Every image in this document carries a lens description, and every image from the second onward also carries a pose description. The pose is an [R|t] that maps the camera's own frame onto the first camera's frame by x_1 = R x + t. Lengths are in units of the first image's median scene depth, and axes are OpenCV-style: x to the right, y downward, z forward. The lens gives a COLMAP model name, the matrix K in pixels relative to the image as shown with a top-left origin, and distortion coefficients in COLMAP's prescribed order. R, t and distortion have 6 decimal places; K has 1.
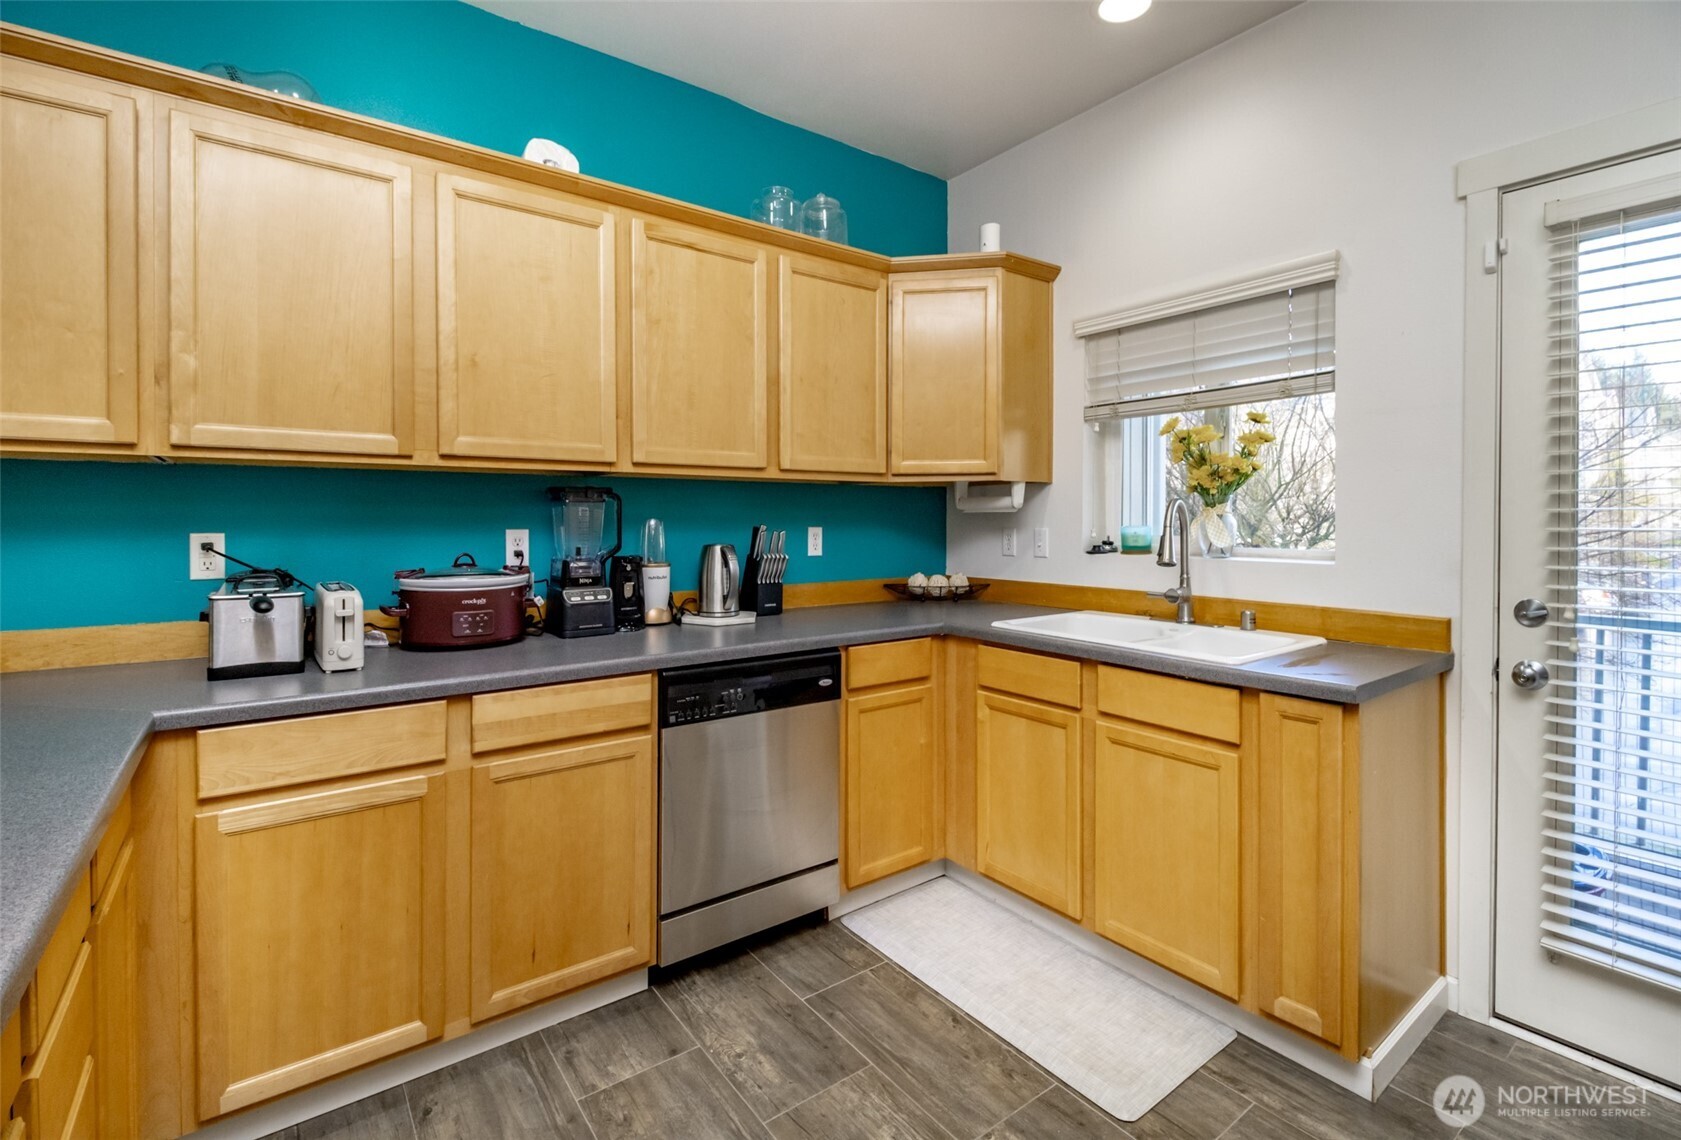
lens RADIAL K [[736.4, 0, 854.4], [0, 736.4, 531.4], [0, 0, 1]] dist [0.003611, -0.001033]
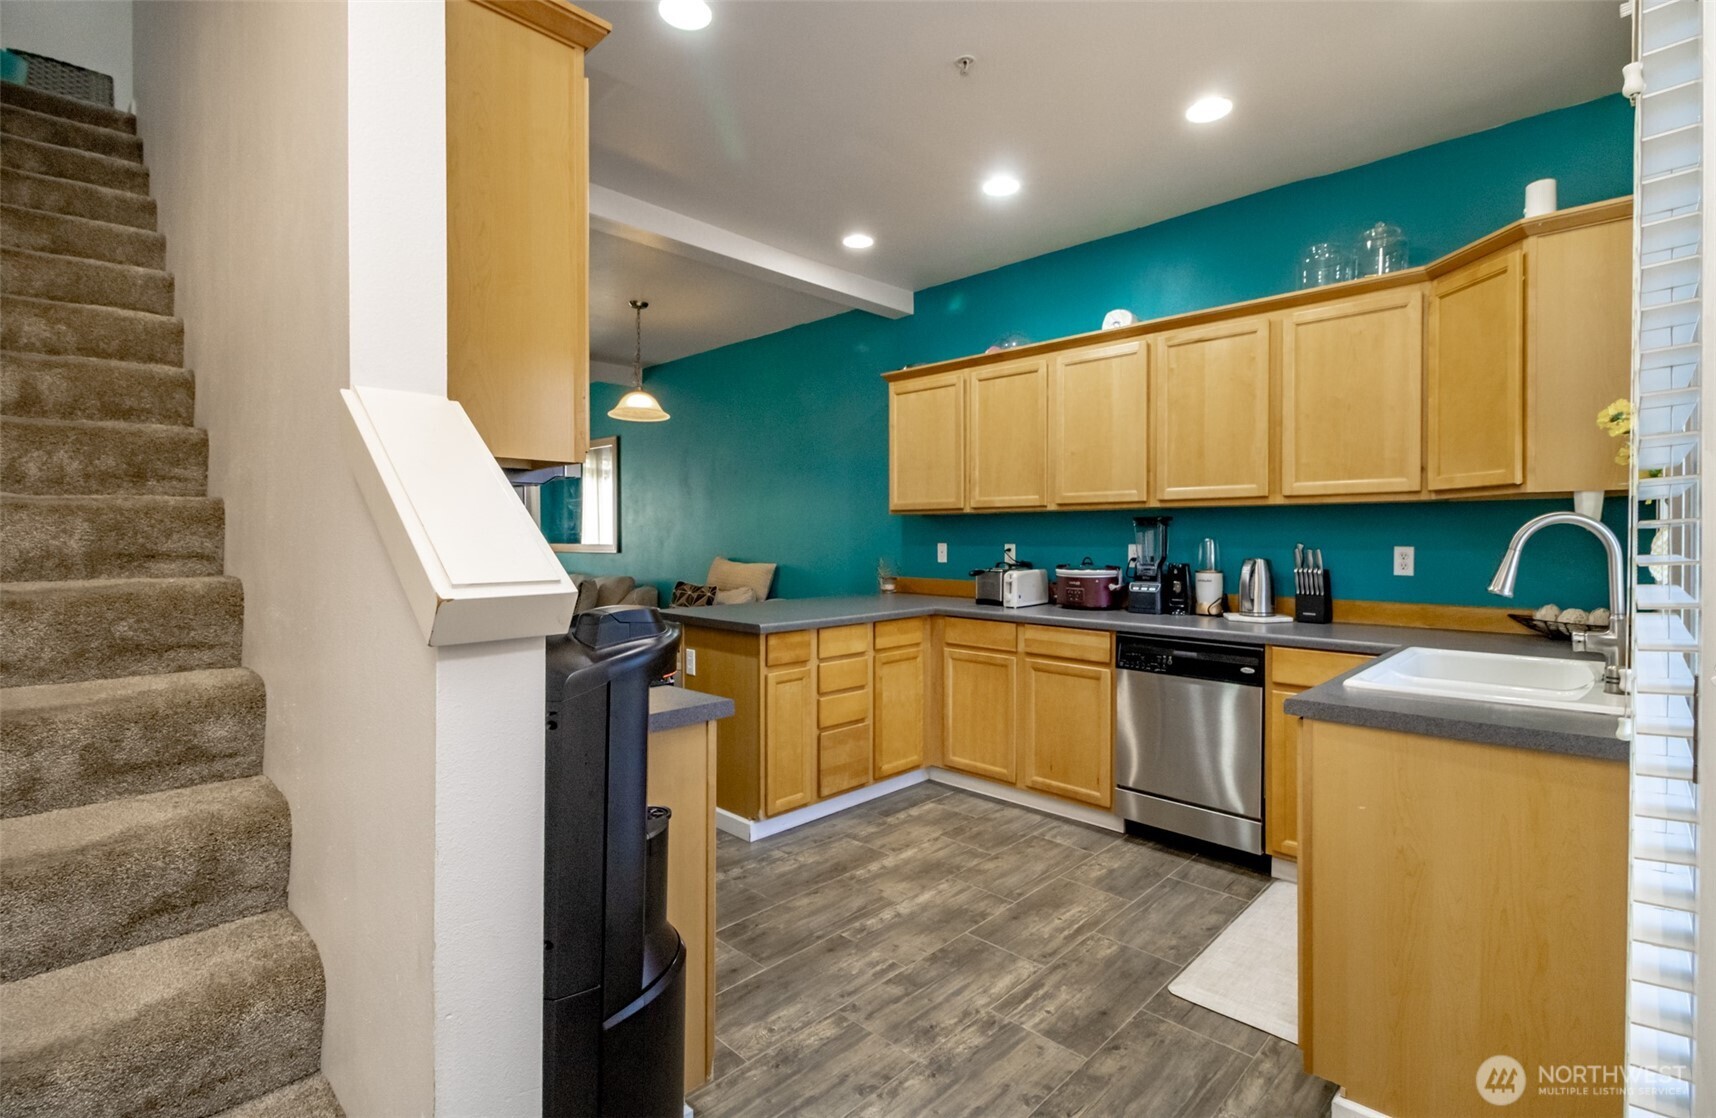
lens RADIAL K [[835.2, 0, 925.7], [0, 835.2, 546.6], [0, 0, 1]] dist [0.002439, 0.000084]
pose [[0.217477, 0.013220, -0.975976, 1.255243], [-0.017059, 0.999807, 0.009741, -0.007785], [0.975916, 0.014531, 0.217661, 0.165494]]
